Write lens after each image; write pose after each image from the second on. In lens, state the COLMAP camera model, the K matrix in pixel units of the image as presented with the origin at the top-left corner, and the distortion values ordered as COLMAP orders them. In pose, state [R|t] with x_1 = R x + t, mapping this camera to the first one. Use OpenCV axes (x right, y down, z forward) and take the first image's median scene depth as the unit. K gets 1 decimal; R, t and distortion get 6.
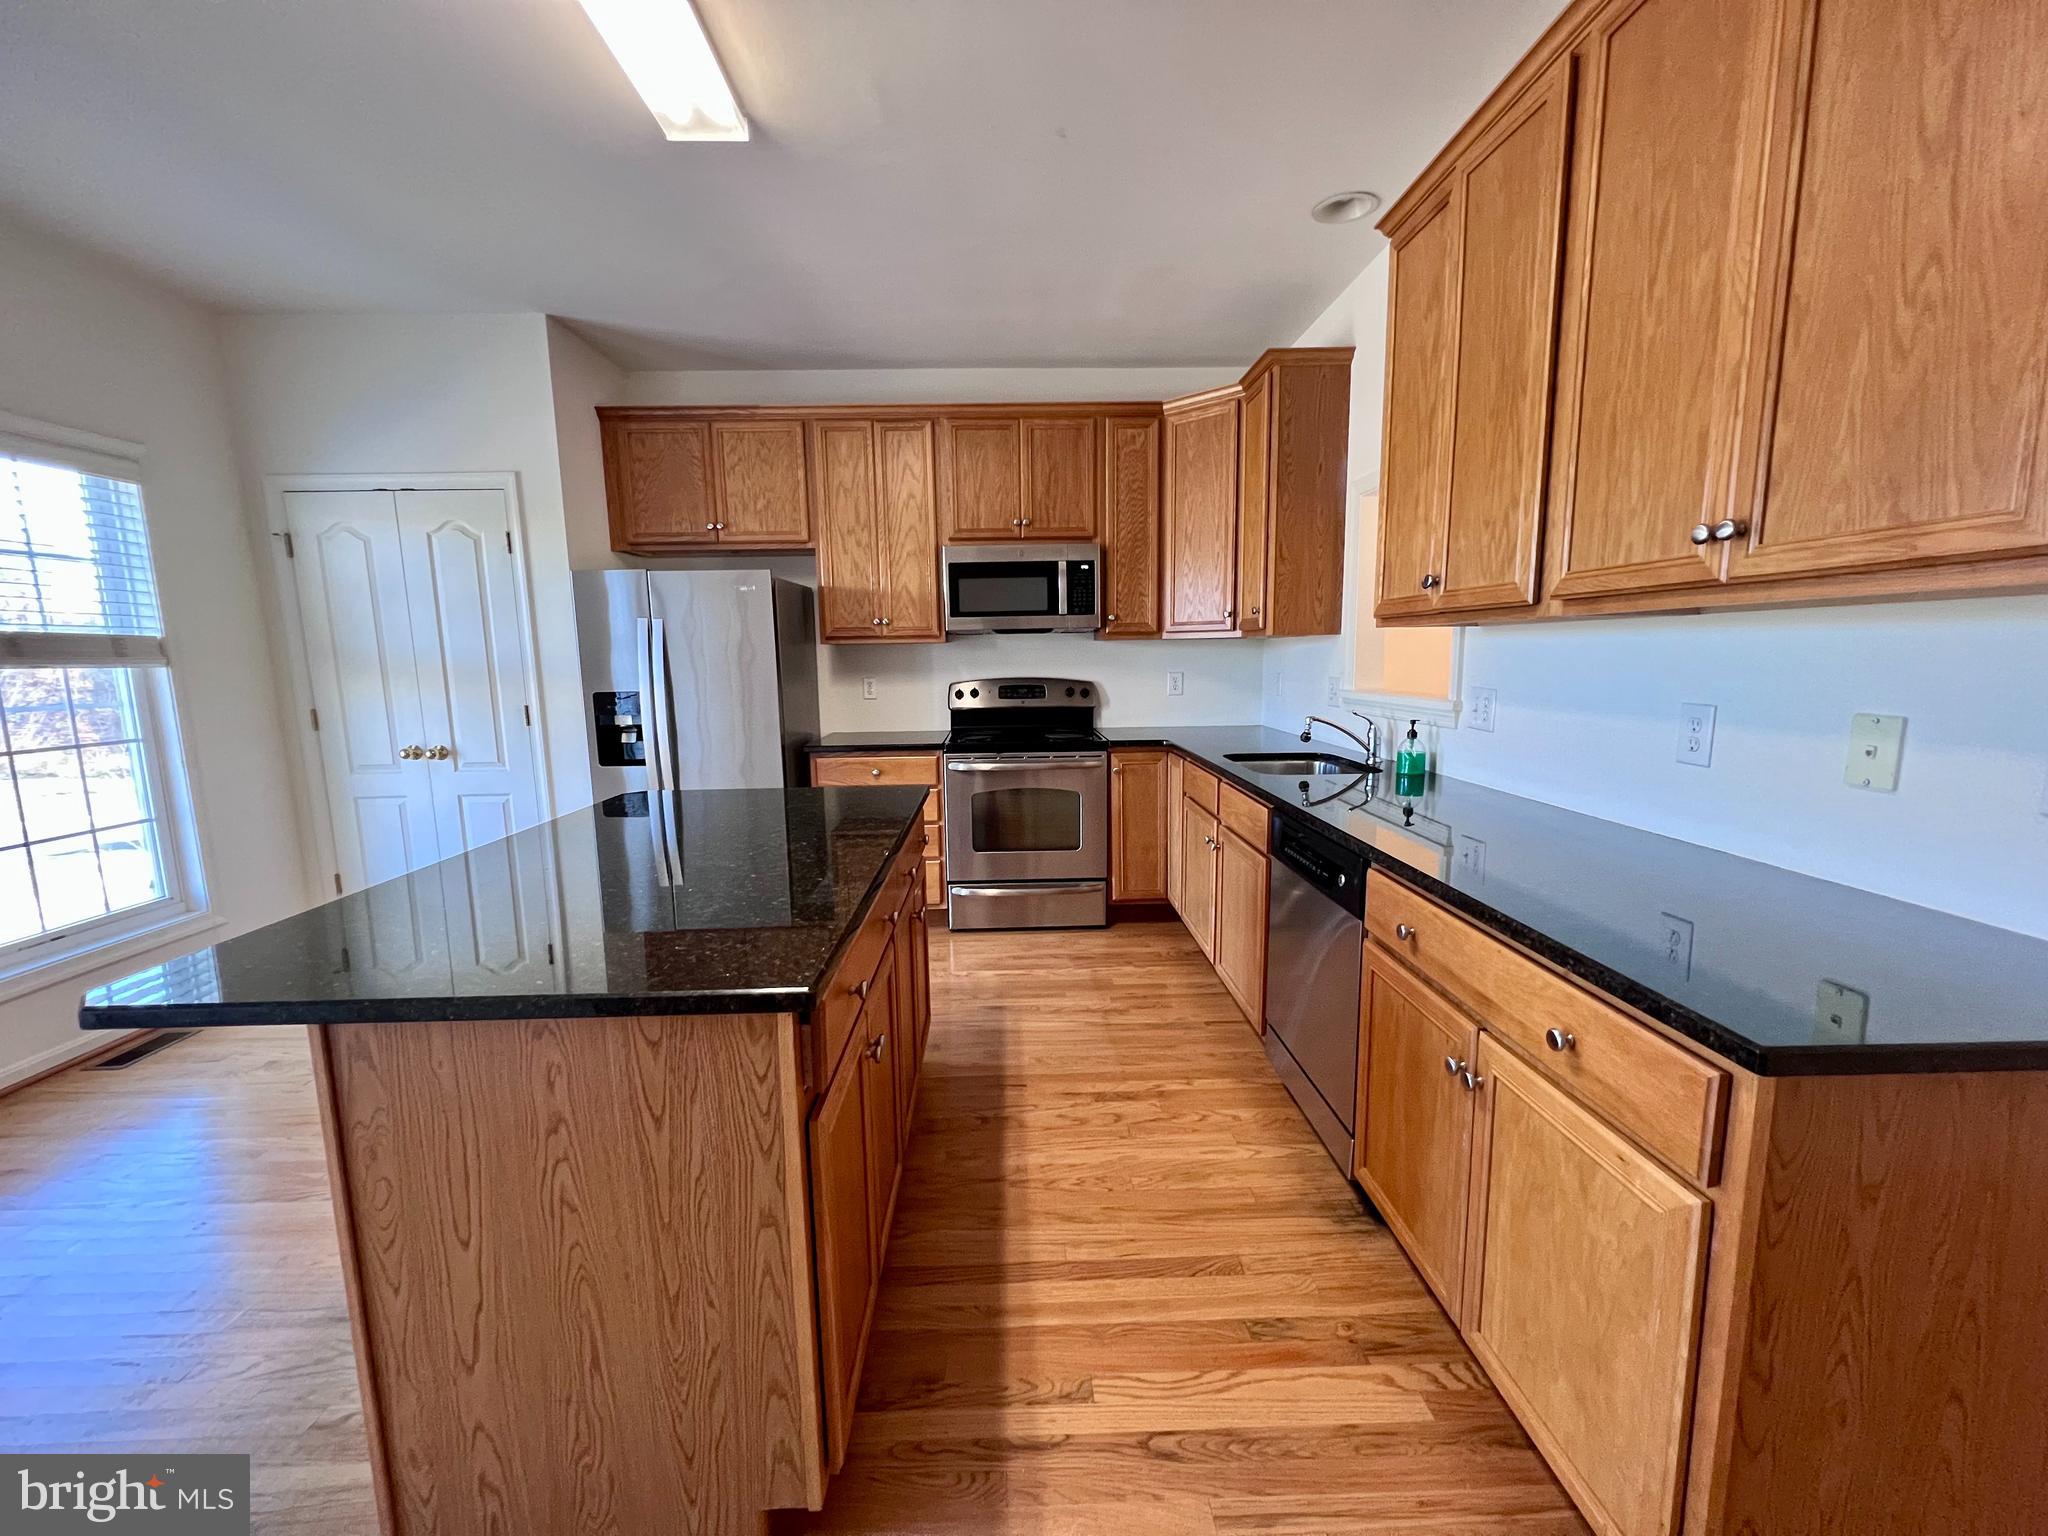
lens RADIAL K [[817.2, 0, 1024.0], [0, 817.2, 768.0], [0, 0, 1]] dist [-0.001273, -0.000532]
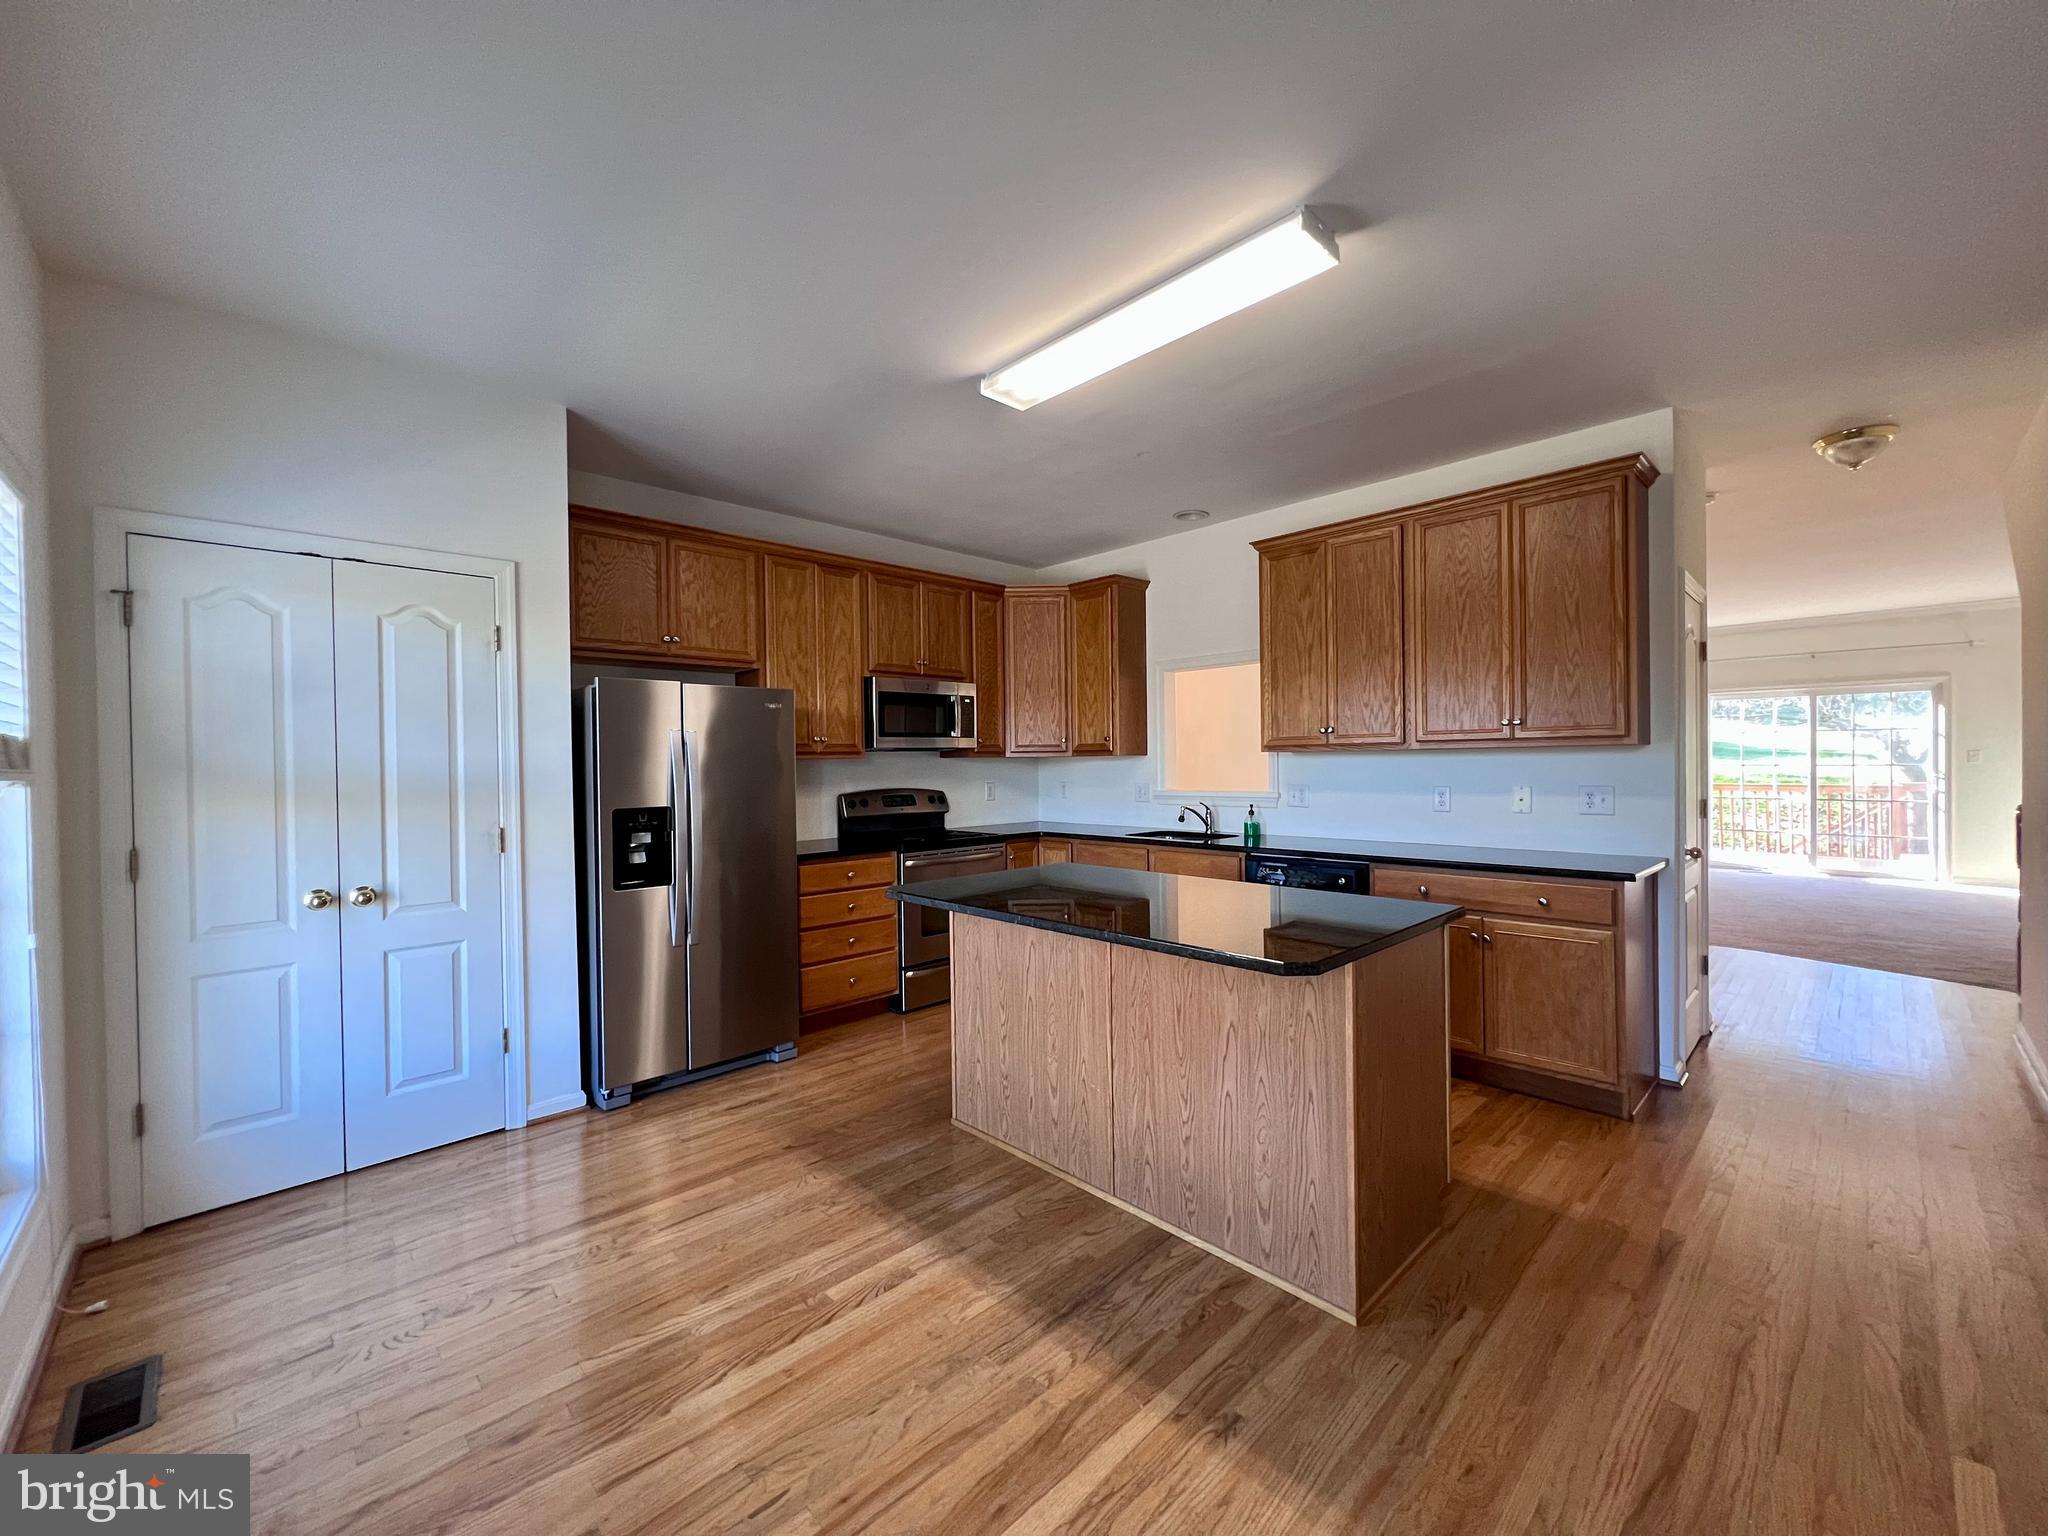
lens RADIAL K [[817.2, 0, 1024.0], [0, 817.2, 768.0], [0, 0, 1]] dist [-0.001273, -0.000532]
pose [[0.738517, 0.001039, 0.674234, -0.727850], [0.096172, 0.989611, -0.106867, 0.002452], [-0.667341, 0.143765, 0.730745, 0.023240]]
